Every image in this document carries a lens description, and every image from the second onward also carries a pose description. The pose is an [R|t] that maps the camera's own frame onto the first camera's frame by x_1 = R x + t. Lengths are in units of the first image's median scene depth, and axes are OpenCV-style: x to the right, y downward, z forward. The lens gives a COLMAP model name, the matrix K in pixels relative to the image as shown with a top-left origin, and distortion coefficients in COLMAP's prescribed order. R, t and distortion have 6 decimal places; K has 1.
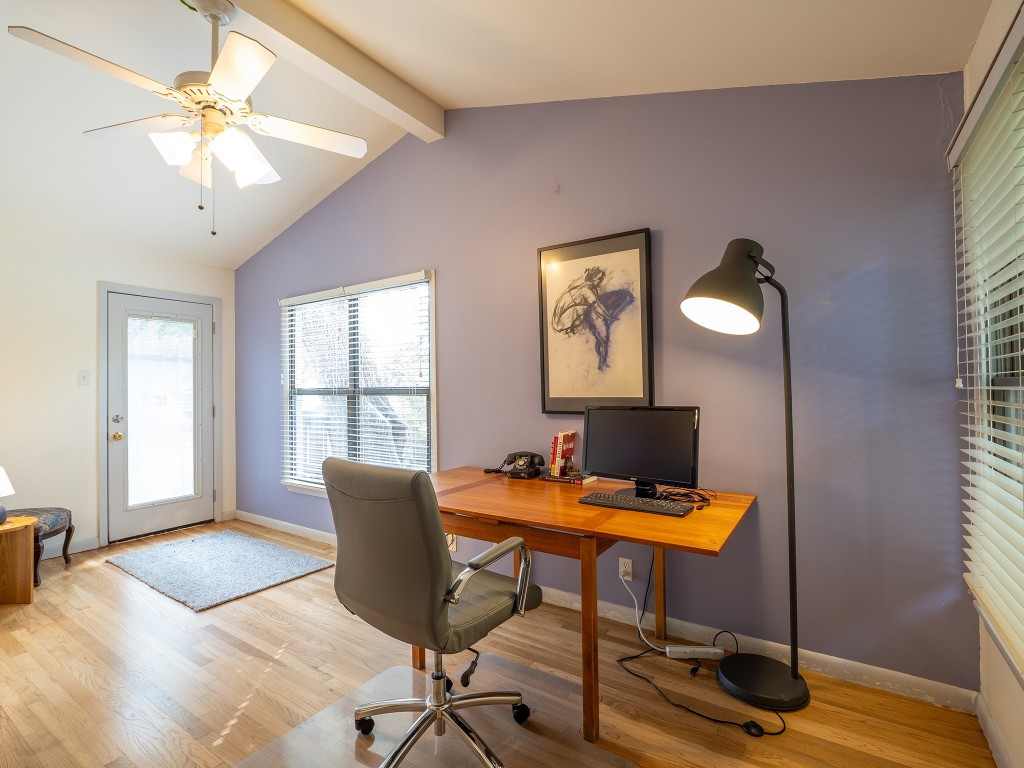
lens RADIAL K [[490.2, 0, 509.2], [0, 490.2, 382.5], [0, 0, 1]] dist [-0.004012, -0.001966]
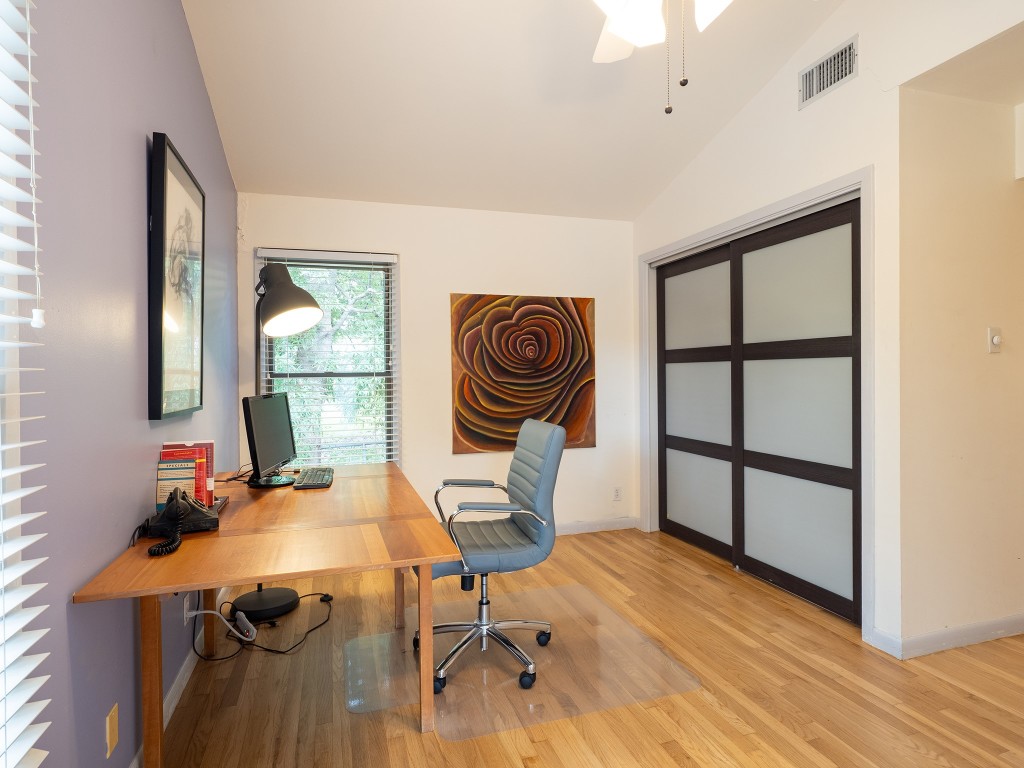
lens RADIAL K [[562.4, 0, 509.3], [0, 562.4, 382.3], [0, 0, 1]] dist [-0.006034, -0.000022]
pose [[-0.778773, 0.011995, 0.627191, -0.709837], [0.012224, 0.999918, -0.003944, 0.028360], [-0.627187, 0.004595, -0.778855, 1.339620]]
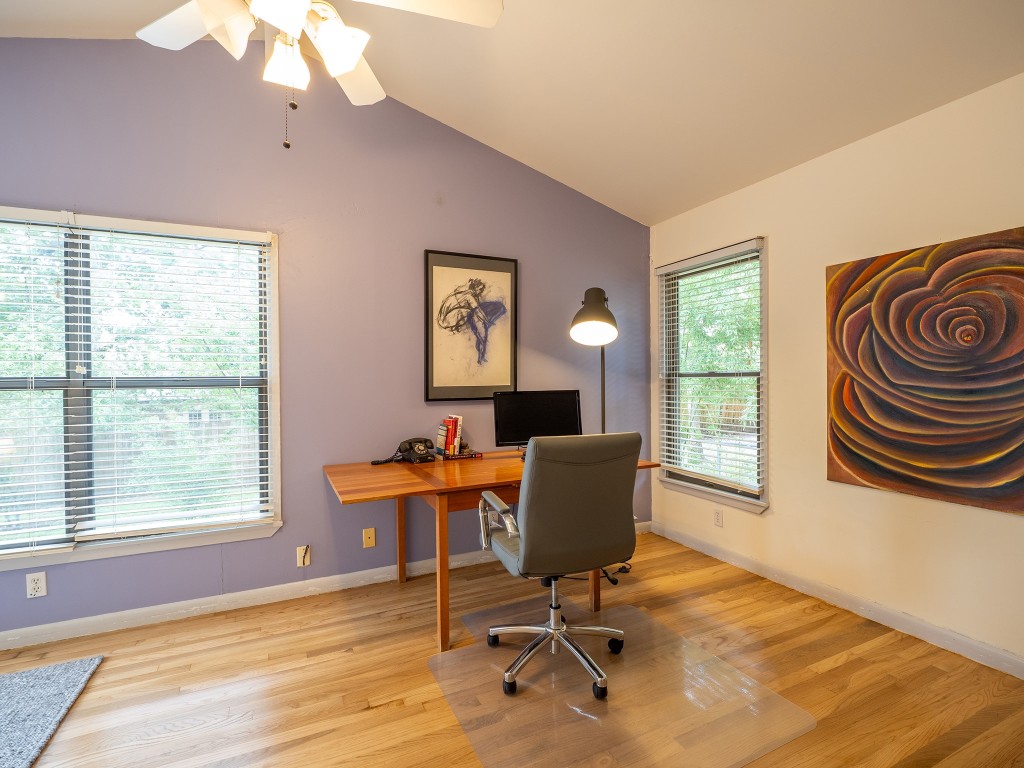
lens RADIAL K [[490.2, 0, 510.9], [0, 490.2, 382.6], [0, 0, 1]] dist [-0.004012, -0.001966]
pose [[0.510619, -0.001485, 0.859806, -0.823789], [-0.006262, 0.999966, 0.005446, 0.014908], [-0.859784, -0.008165, 0.510592, 0.300373]]
